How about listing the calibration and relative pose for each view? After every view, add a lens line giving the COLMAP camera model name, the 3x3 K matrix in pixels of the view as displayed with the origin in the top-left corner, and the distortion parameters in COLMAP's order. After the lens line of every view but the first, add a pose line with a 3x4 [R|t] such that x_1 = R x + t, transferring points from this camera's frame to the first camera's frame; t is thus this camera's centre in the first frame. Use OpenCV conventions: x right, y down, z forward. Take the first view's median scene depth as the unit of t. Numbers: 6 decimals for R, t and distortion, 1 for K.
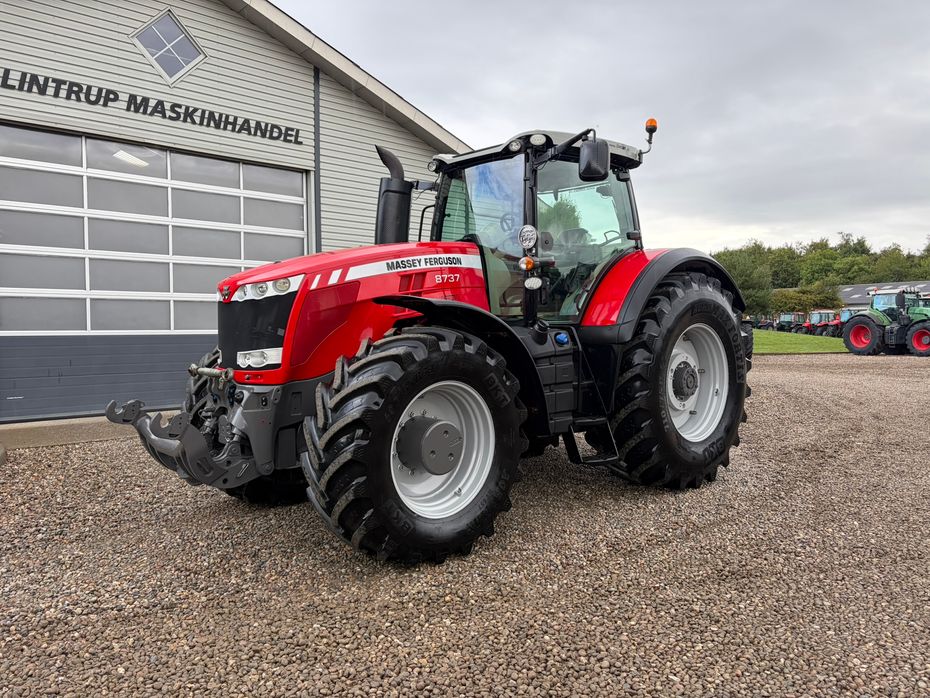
lens RADIAL K [[701.3, 0, 466.7], [0, 701.3, 346.0], [0, 0, 1]] dist [0.057613, -0.063486]
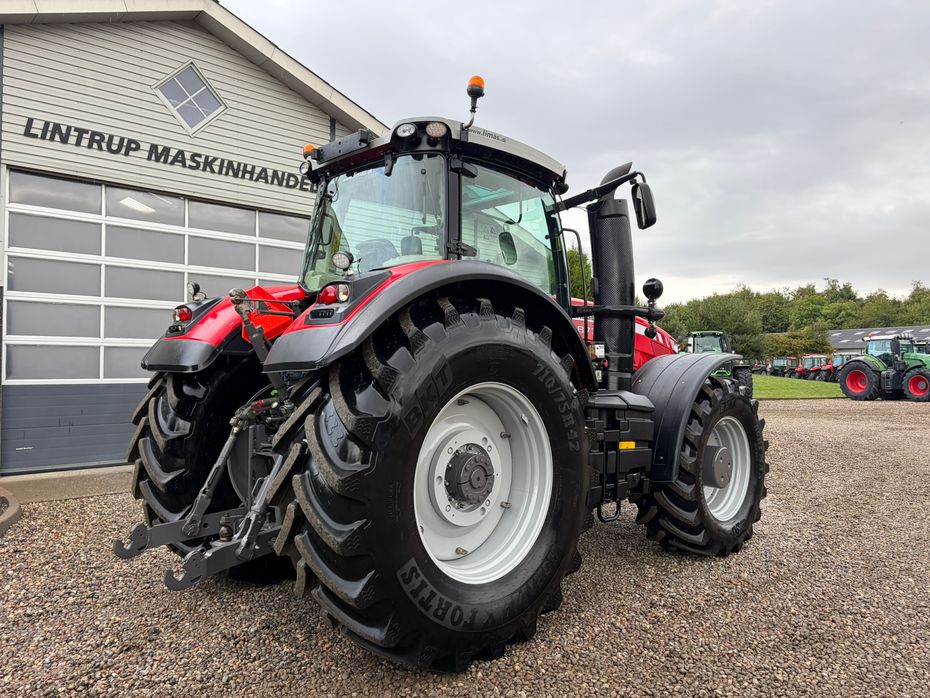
lens RADIAL K [[701.3, 0, 471.1], [0, 701.3, 342.1], [0, 0, 1]] dist [0.057613, -0.063486]
pose [[0.999812, 0.001105, 0.019374, -0.043567], [0.000201, 0.997734, -0.067276, -0.006764], [-0.019405, 0.067267, 0.997546, 0.007796]]
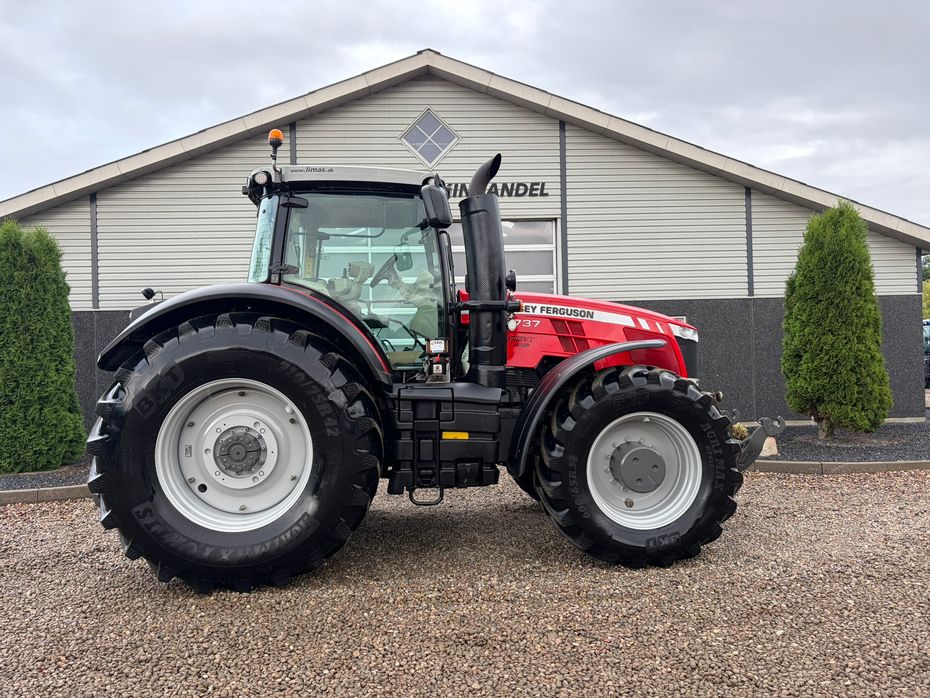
lens RADIAL K [[701.3, 0, 460.9], [0, 701.3, 346.7], [0, 0, 1]] dist [0.057613, -0.063486]
pose [[0.778951, -0.028480, -0.626438, 0.428461], [0.002691, 0.999111, -0.042077, -0.011808], [0.627079, 0.031090, 0.778335, 0.110783]]
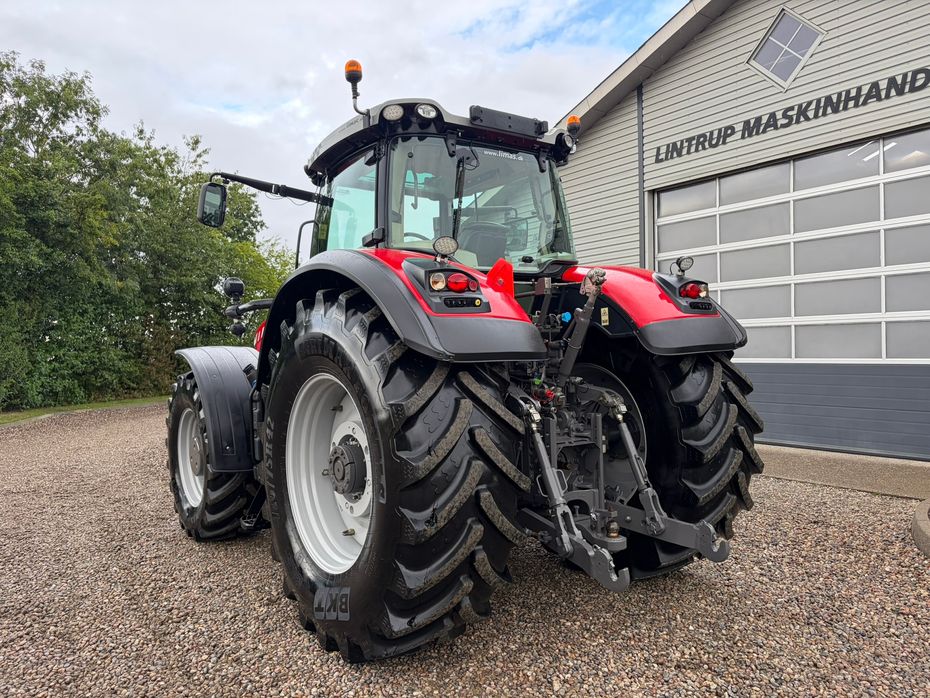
lens RADIAL K [[701.3, 0, 463.2], [0, 701.3, 344.4], [0, 0, 1]] dist [0.057613, -0.063486]
pose [[-0.110493, -0.003411, -0.993871, 0.607796], [-0.013788, 0.999903, -0.001899, -0.038039], [0.993781, 0.013494, -0.110529, 0.791447]]
